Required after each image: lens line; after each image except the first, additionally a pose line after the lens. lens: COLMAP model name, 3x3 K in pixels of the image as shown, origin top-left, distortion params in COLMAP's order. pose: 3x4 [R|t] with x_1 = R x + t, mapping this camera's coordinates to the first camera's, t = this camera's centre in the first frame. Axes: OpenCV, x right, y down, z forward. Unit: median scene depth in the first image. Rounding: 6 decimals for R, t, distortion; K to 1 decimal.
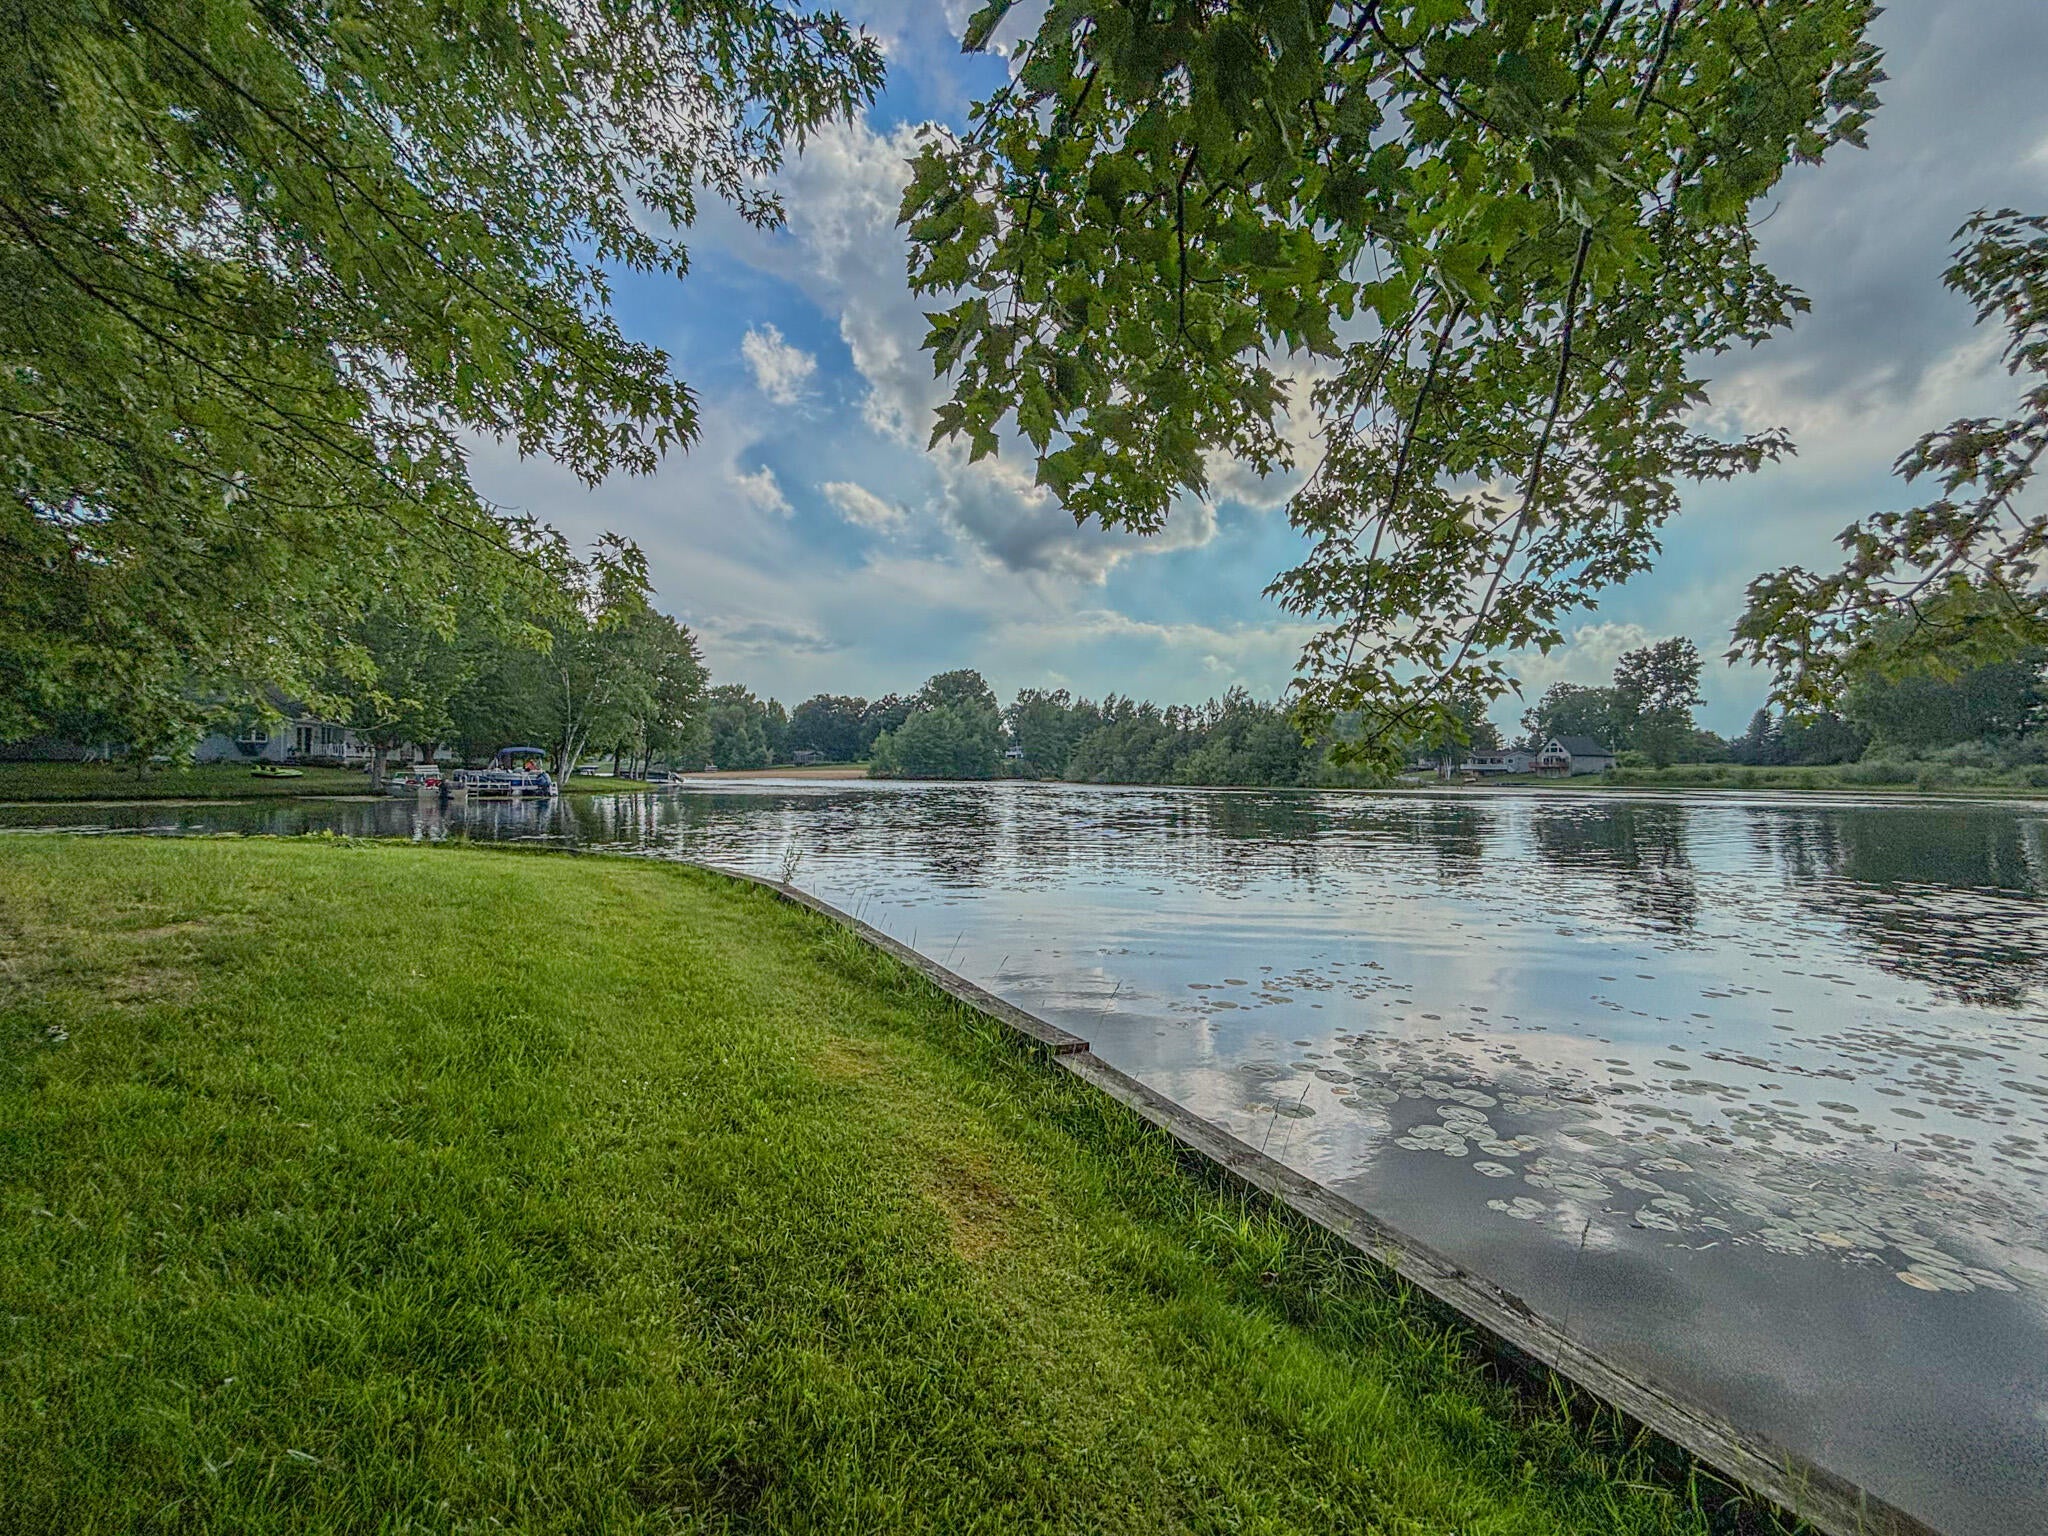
lens RADIAL K [[837.6, 0, 1015.4], [0, 837.6, 775.2], [0, 0, 1]] dist [-0.001765, -0.000048]
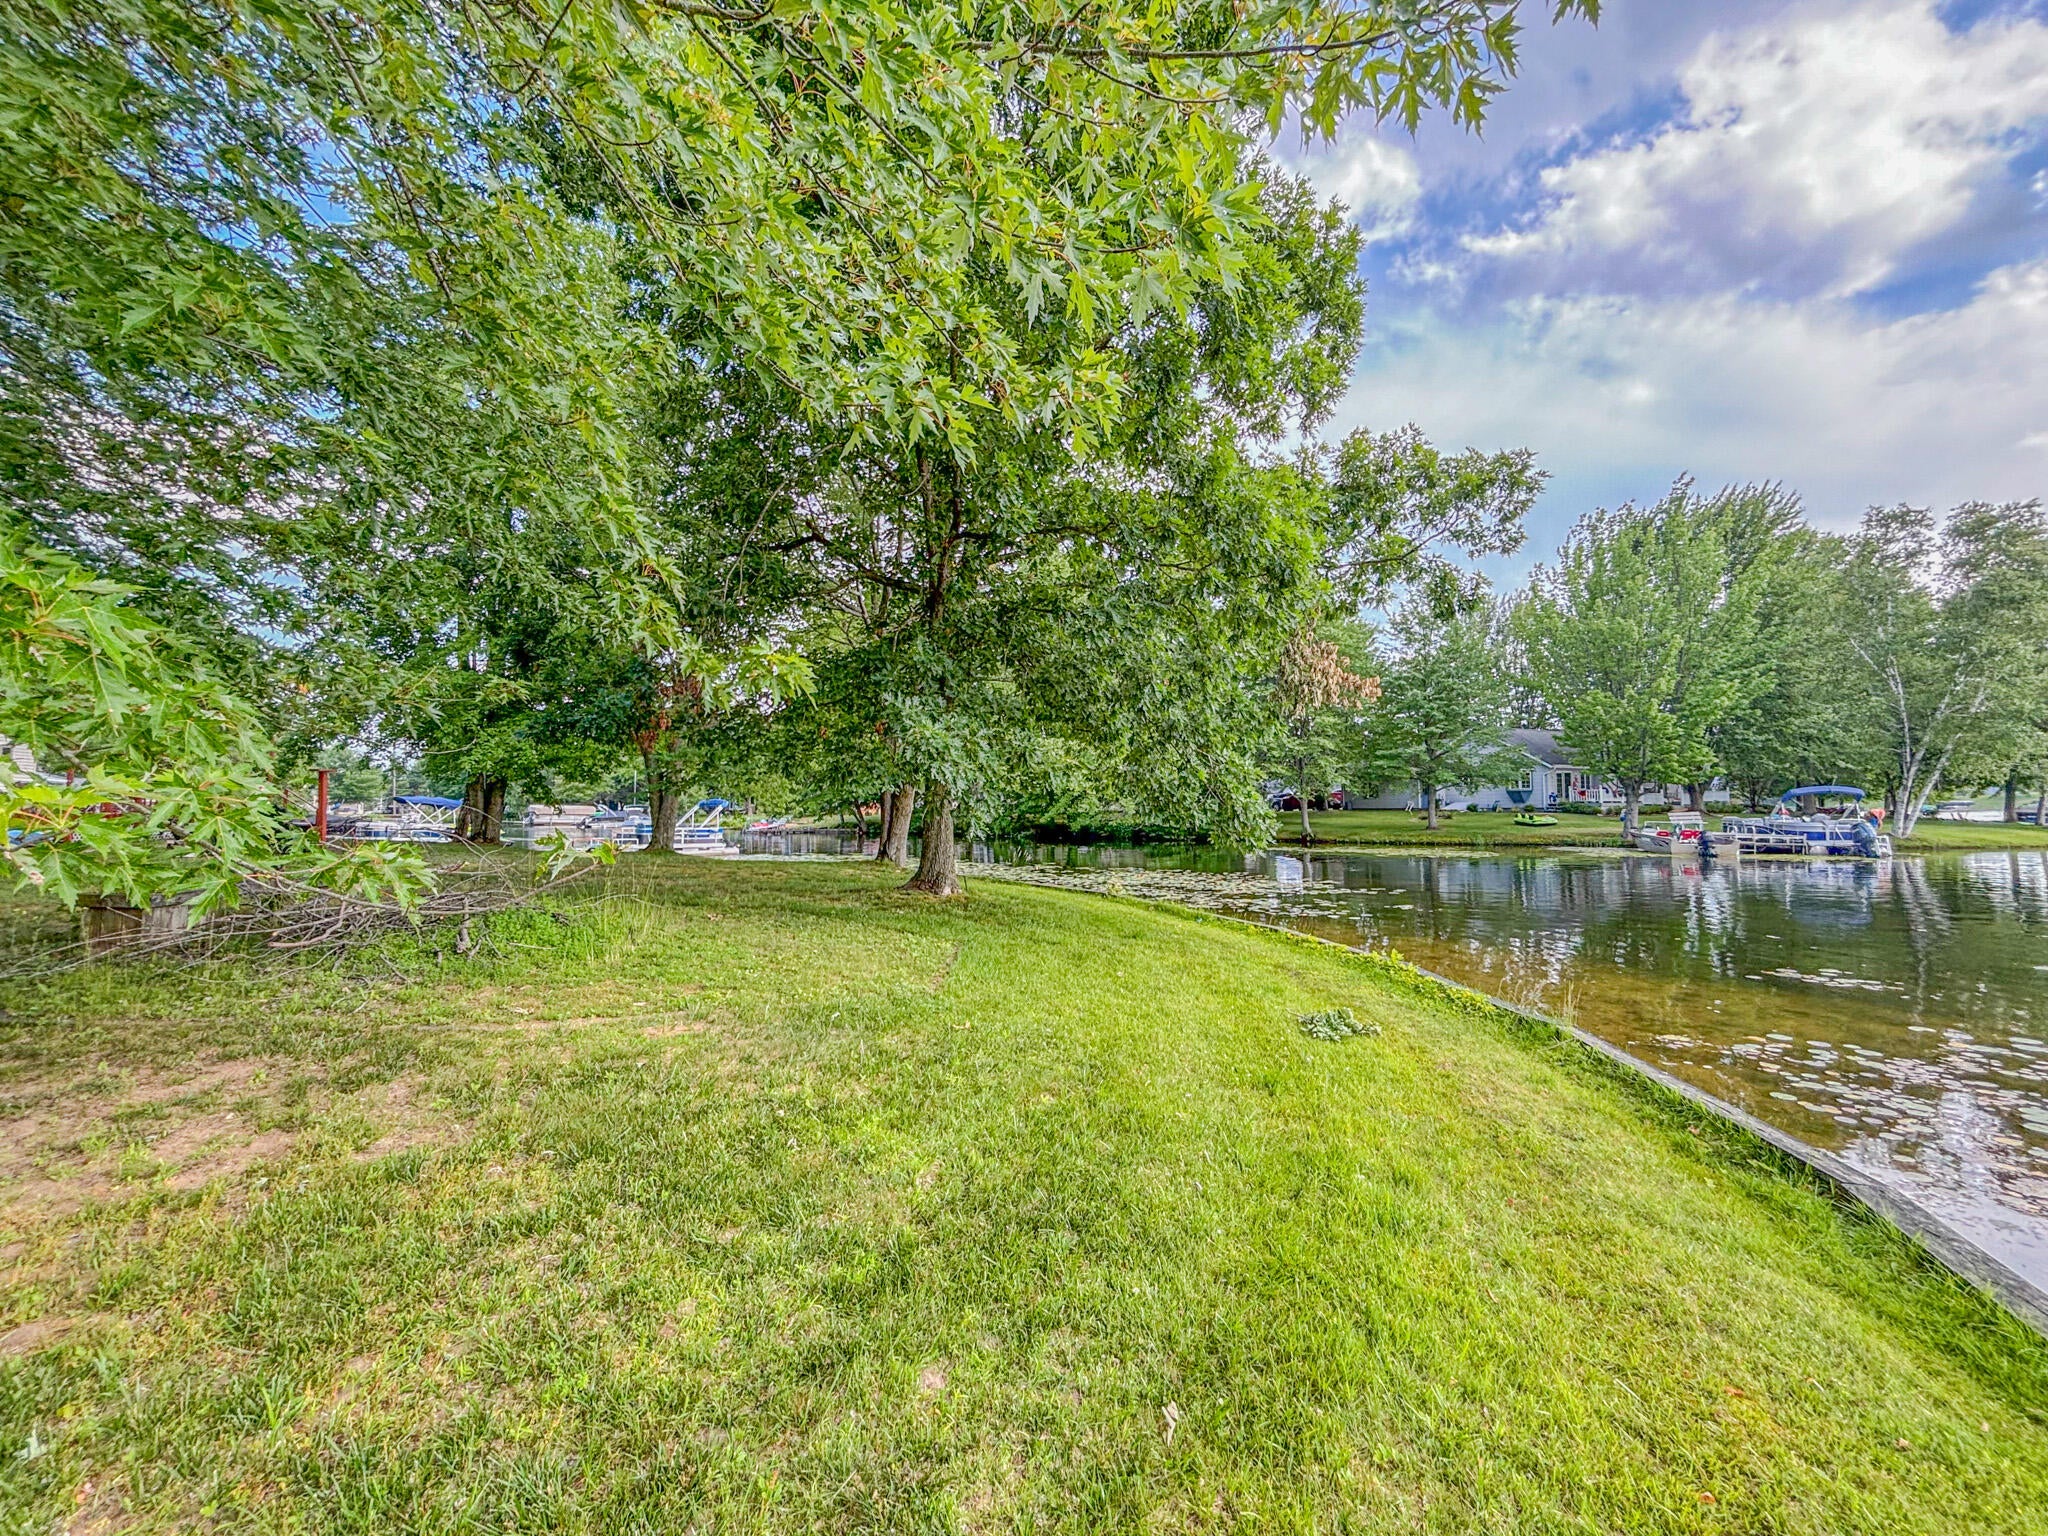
lens RADIAL K [[837.6, 0, 1017.5], [0, 837.6, 763.6], [0, 0, 1]] dist [-0.001765, -0.000048]
pose [[0.253953, -0.062984, -0.965164, -0.063084], [0.003939, 0.997937, -0.064087, -0.007798], [0.967209, 0.012474, 0.253677, 0.130769]]
